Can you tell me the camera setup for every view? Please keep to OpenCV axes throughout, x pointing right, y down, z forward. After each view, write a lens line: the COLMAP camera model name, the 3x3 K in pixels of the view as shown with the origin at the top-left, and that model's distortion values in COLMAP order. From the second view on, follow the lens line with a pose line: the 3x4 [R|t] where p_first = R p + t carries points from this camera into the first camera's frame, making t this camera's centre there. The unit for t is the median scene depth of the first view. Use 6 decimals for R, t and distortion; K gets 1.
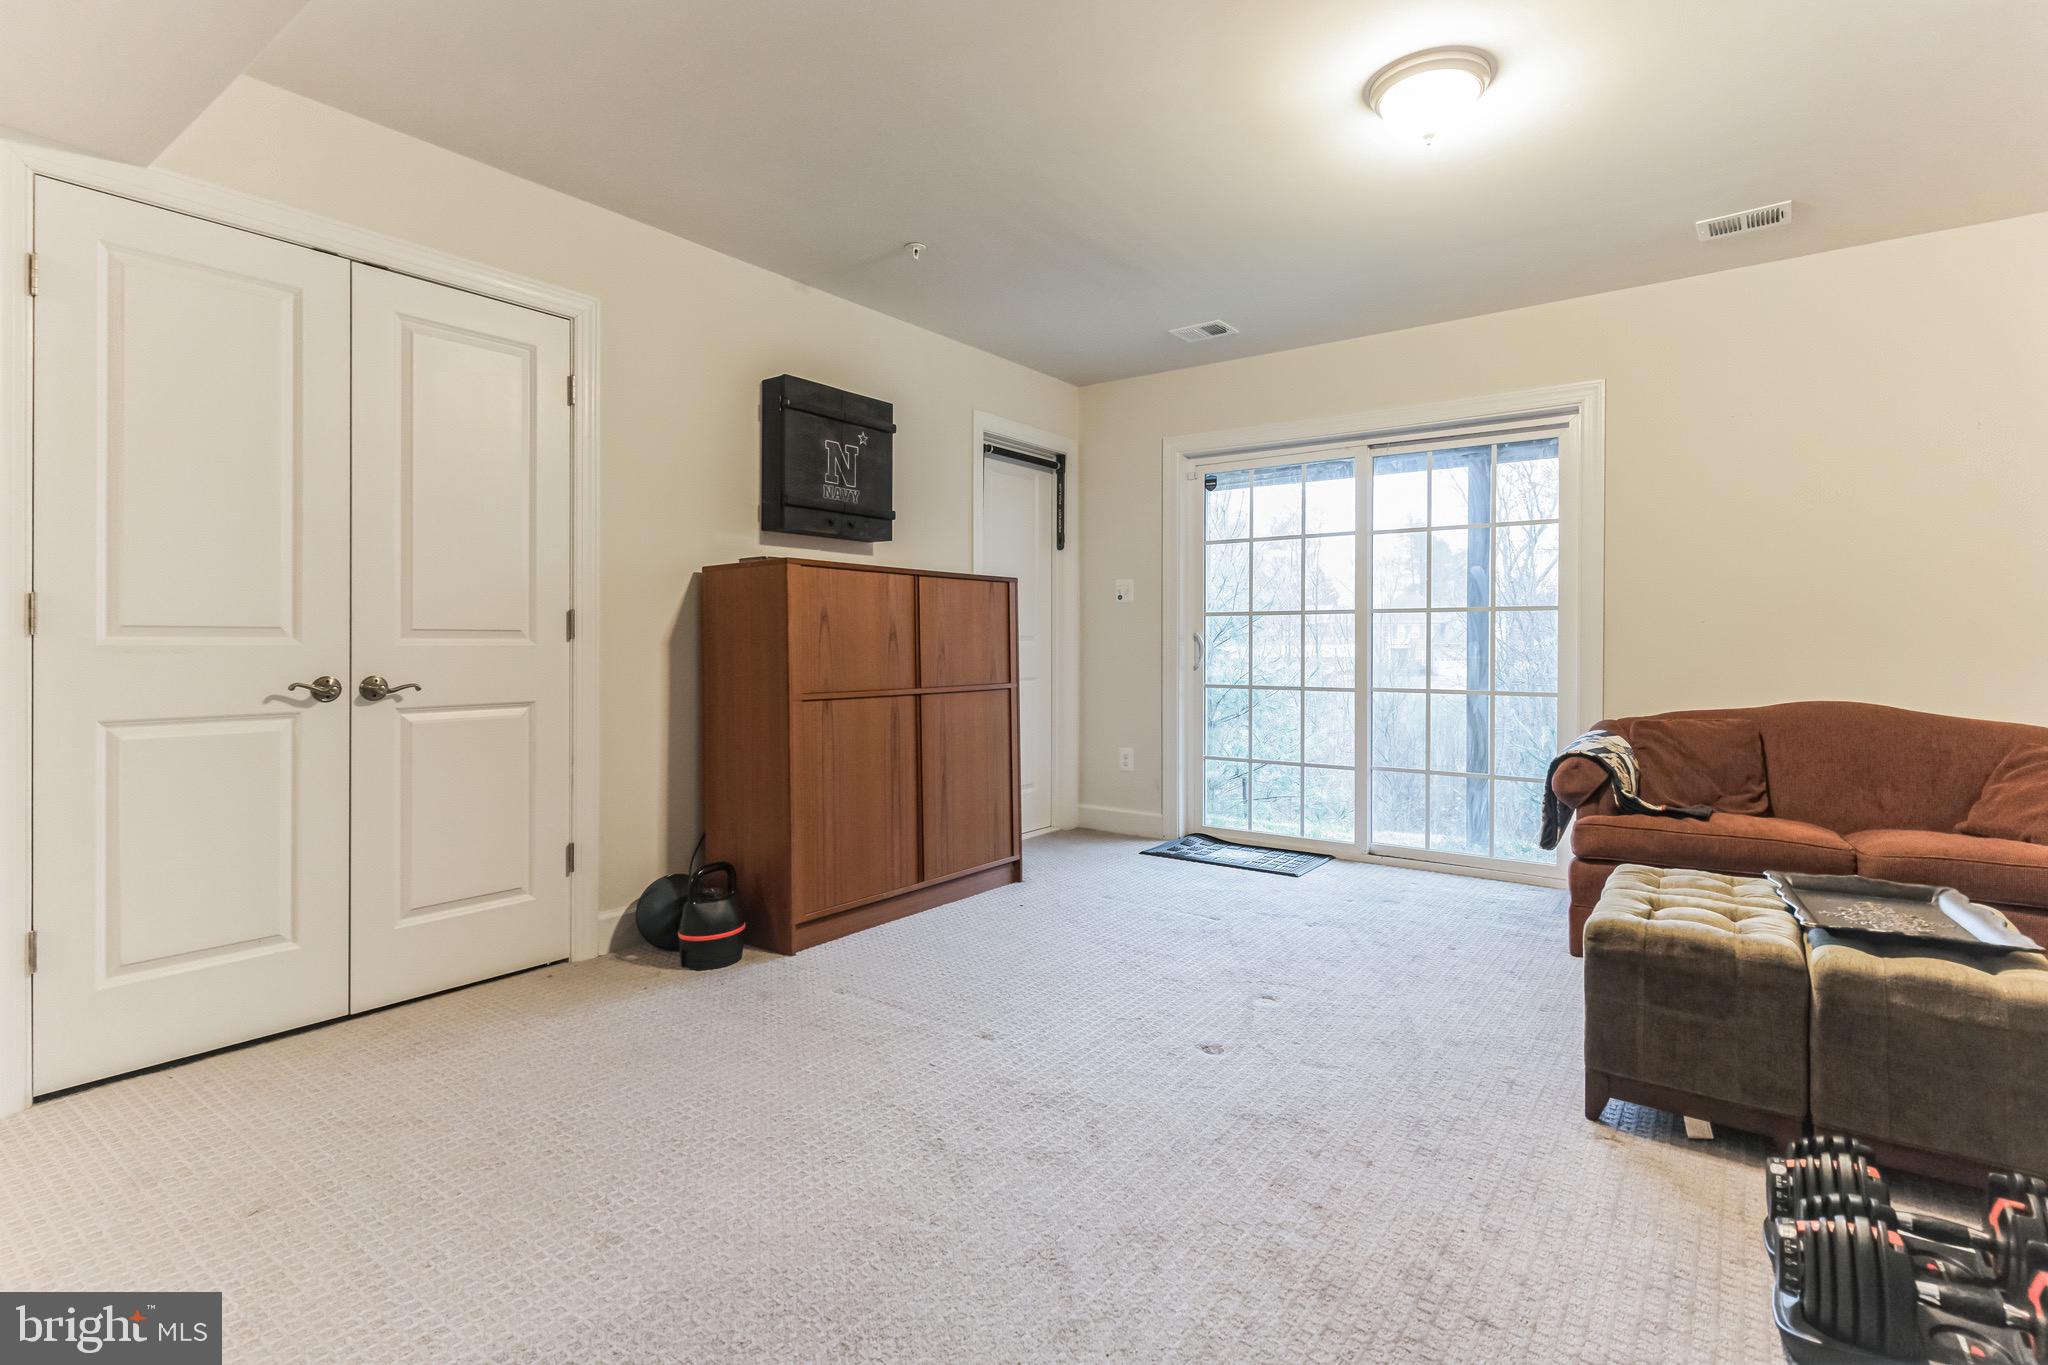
lens RADIAL K [[992.4, 0, 1024.0], [0, 992.4, 682.5], [0, 0, 1]] dist [0.070241, 0.000165]
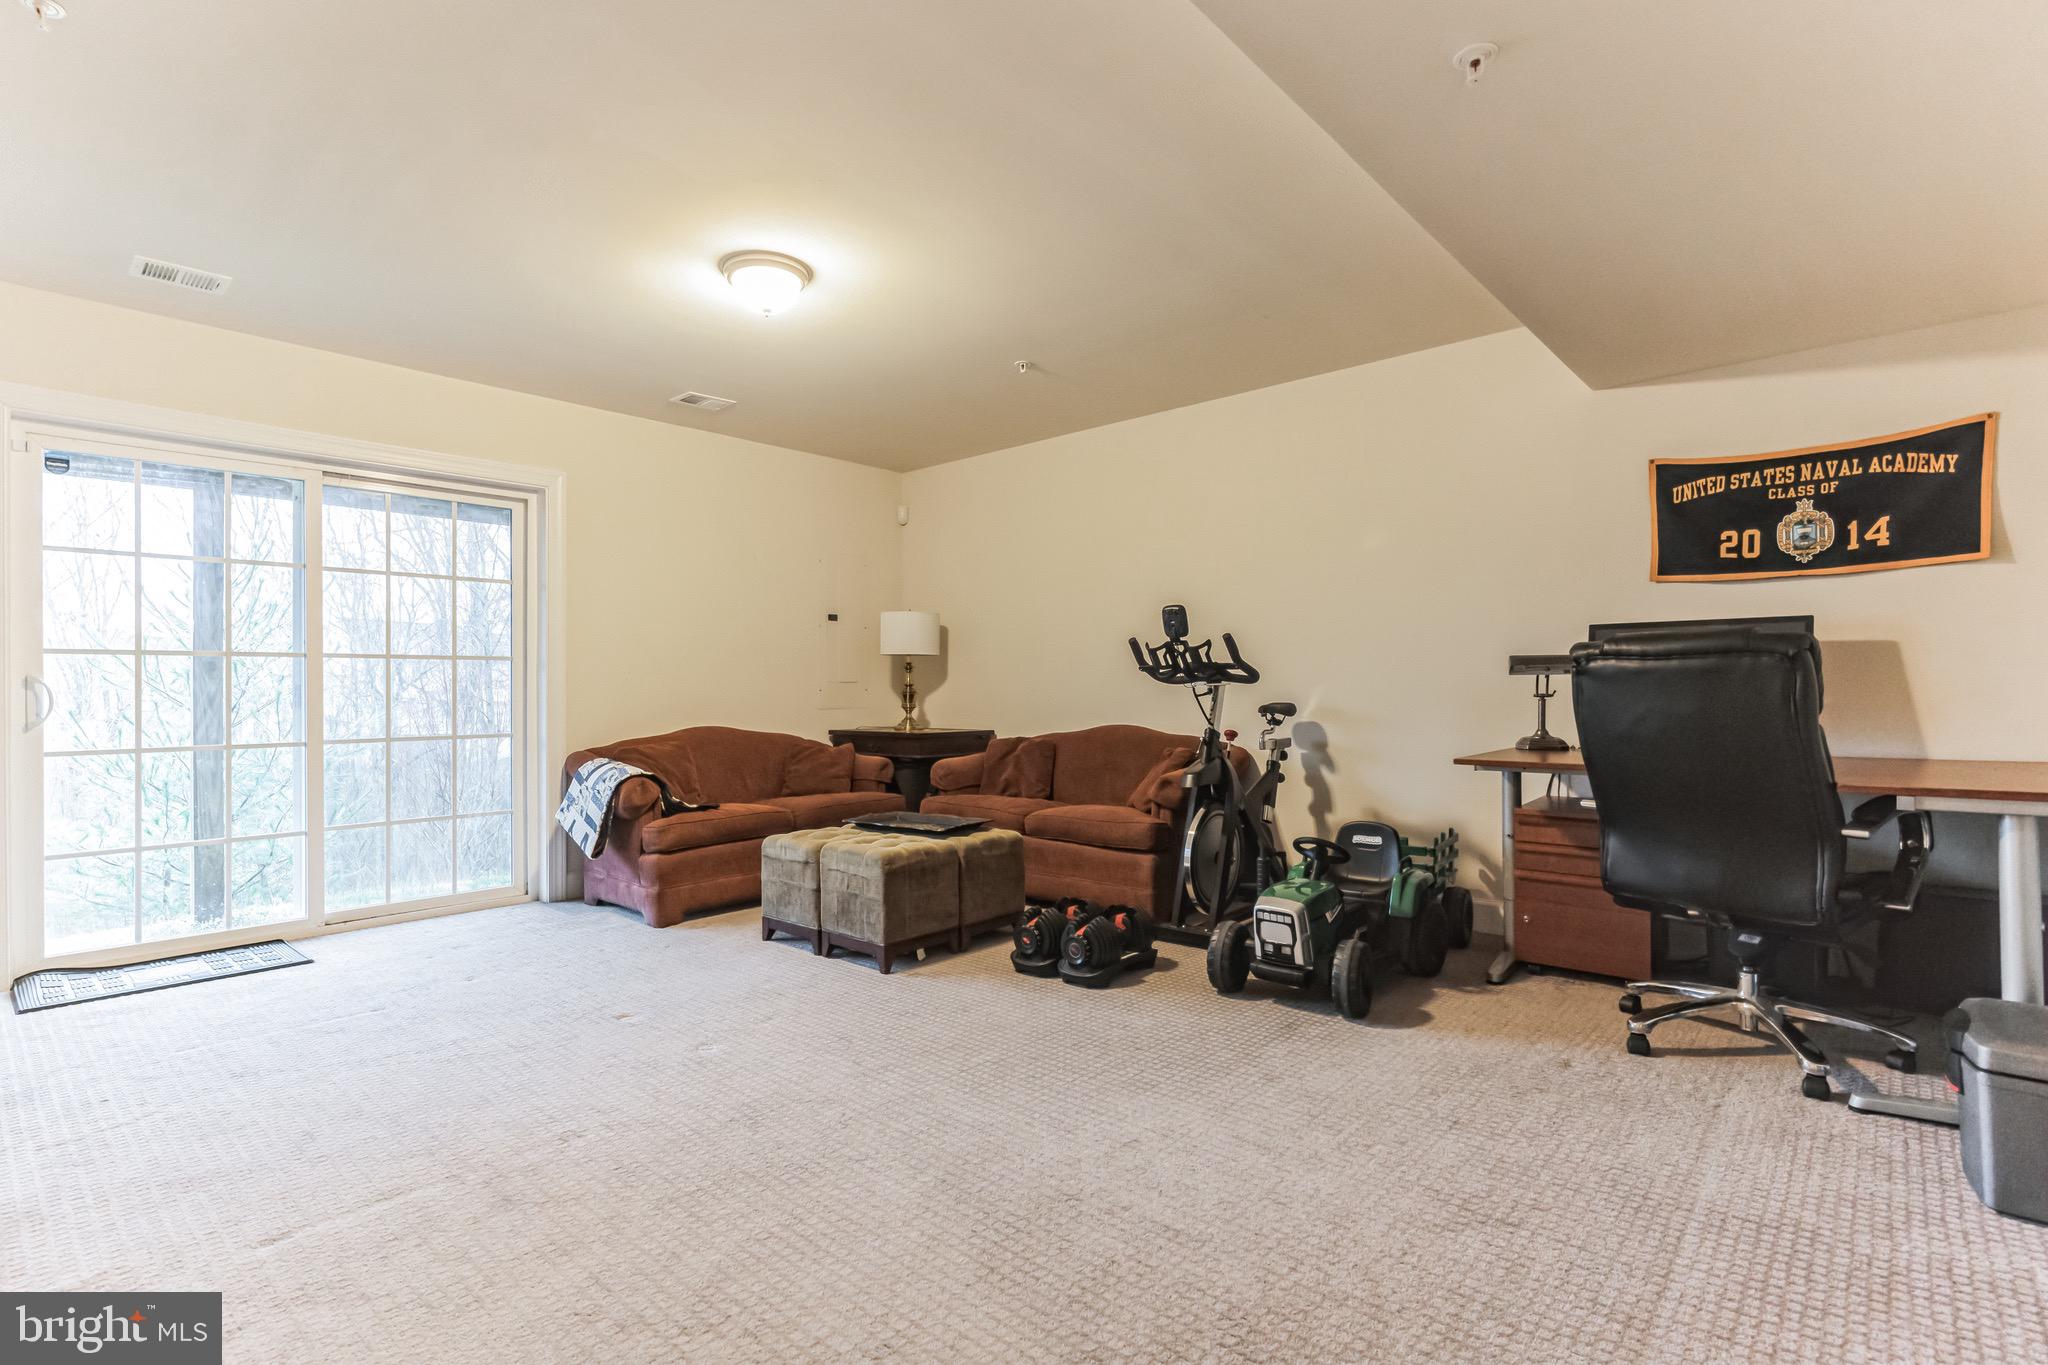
lens RADIAL K [[1006.6, 0, 1024.7], [0, 1006.6, 698.5], [0, 0, 1]] dist [0.000093, -0.000116]
pose [[0.115399, -0.010847, 0.993260, -0.469518], [0.049766, 0.998748, 0.005125, -0.004766], [-0.992072, 0.048839, 0.115795, 0.267359]]
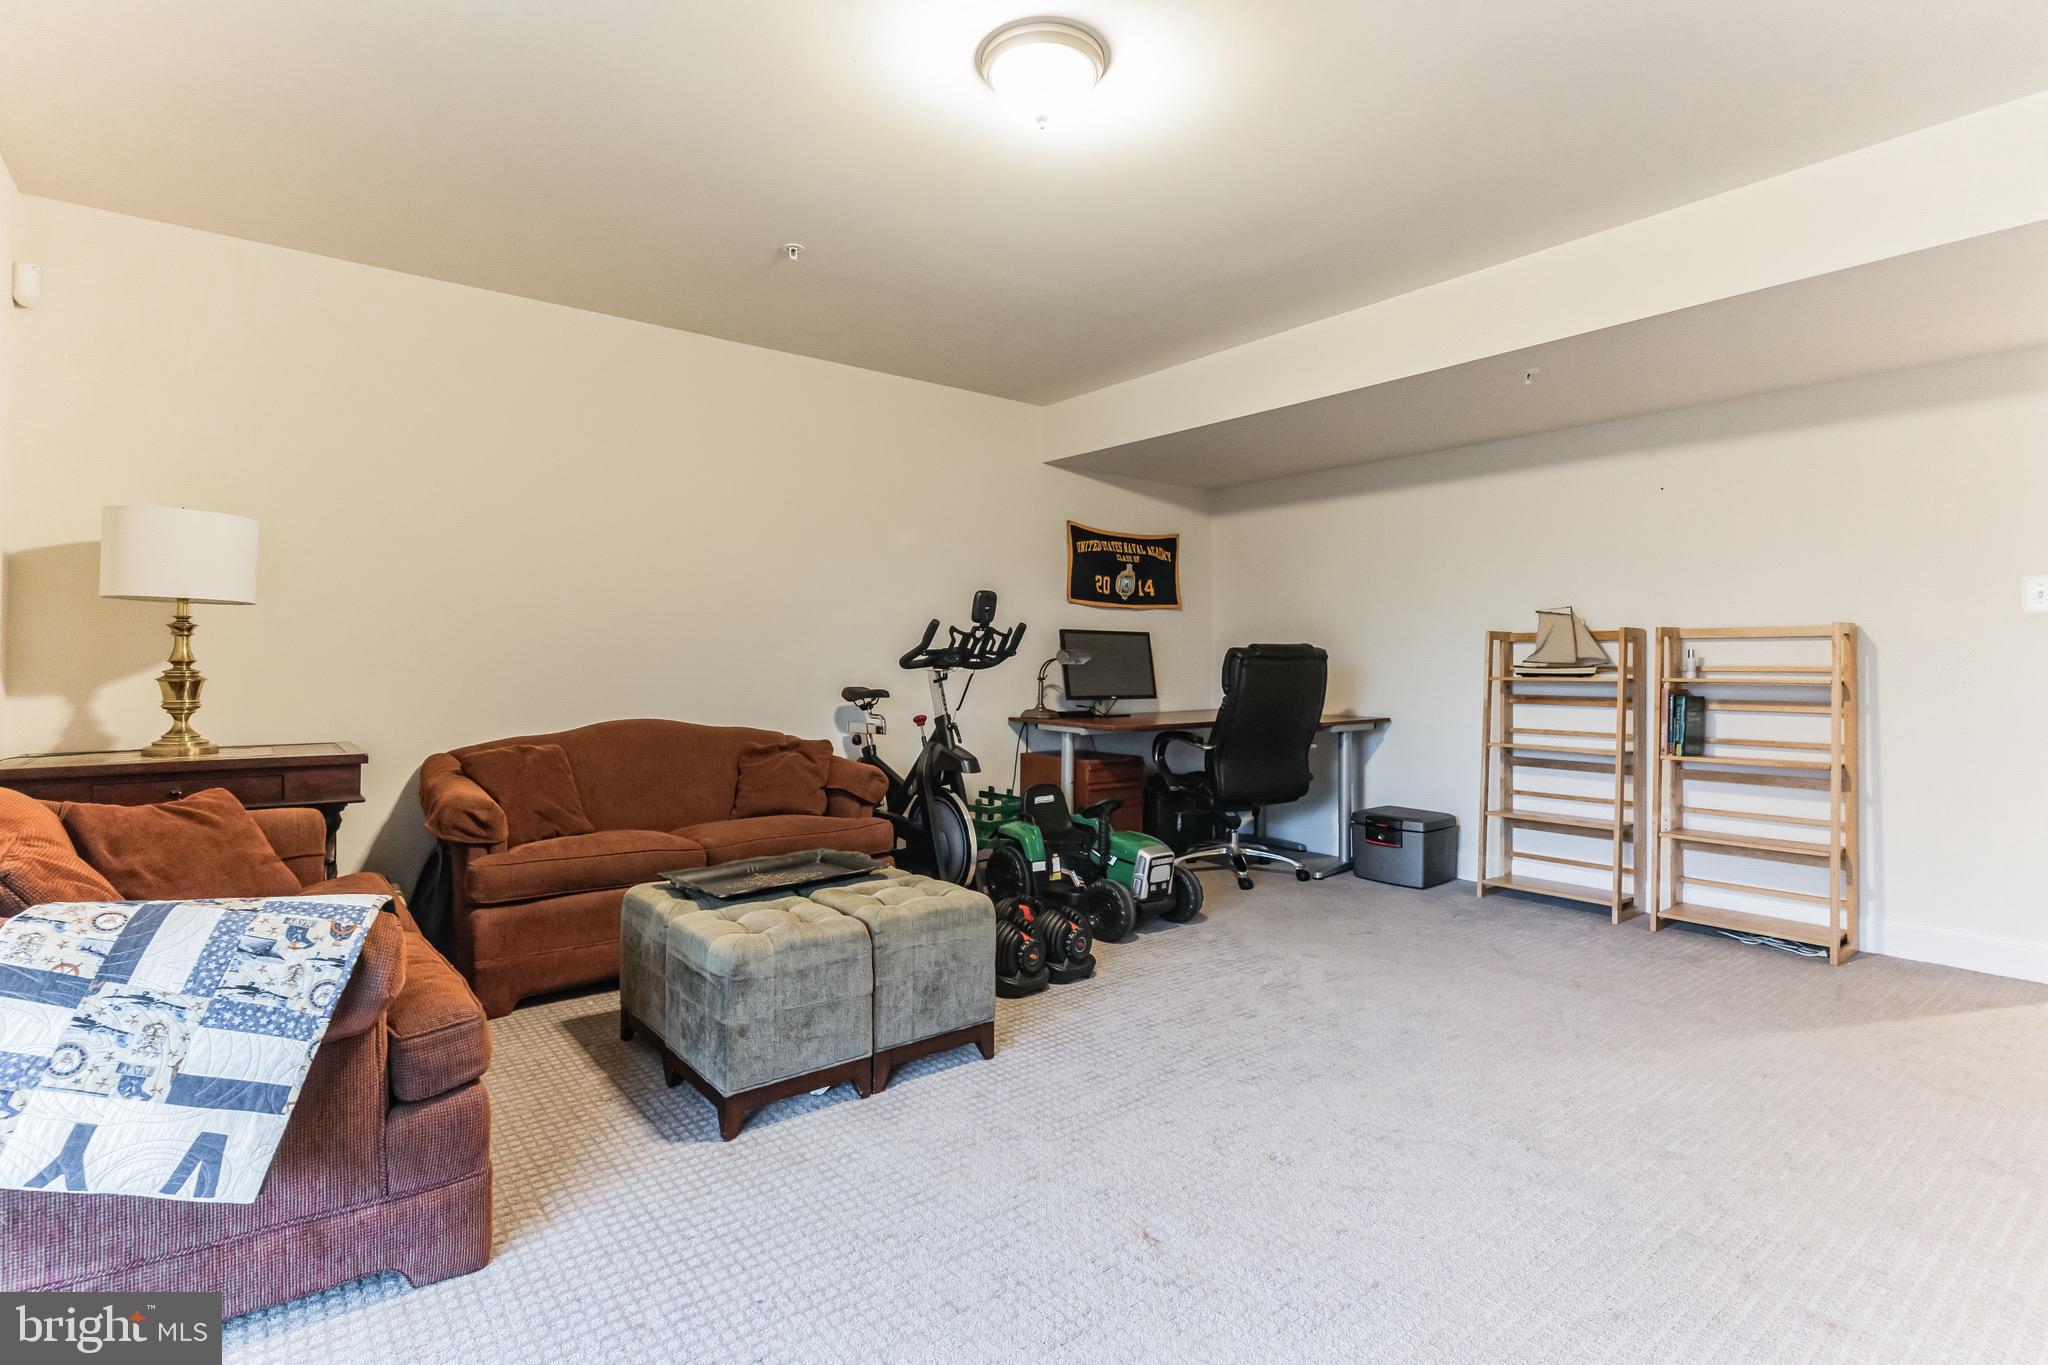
lens RADIAL K [[991.6, 0, 1024.0], [0, 991.6, 682.5], [0, 0, 1]] dist [-0.001720, -0.000287]
pose [[-0.962821, -0.012421, 0.269855, 0.095102], [0.004149, 0.998145, 0.060747, -0.044135], [-0.270109, 0.059608, -0.960983, 0.981968]]
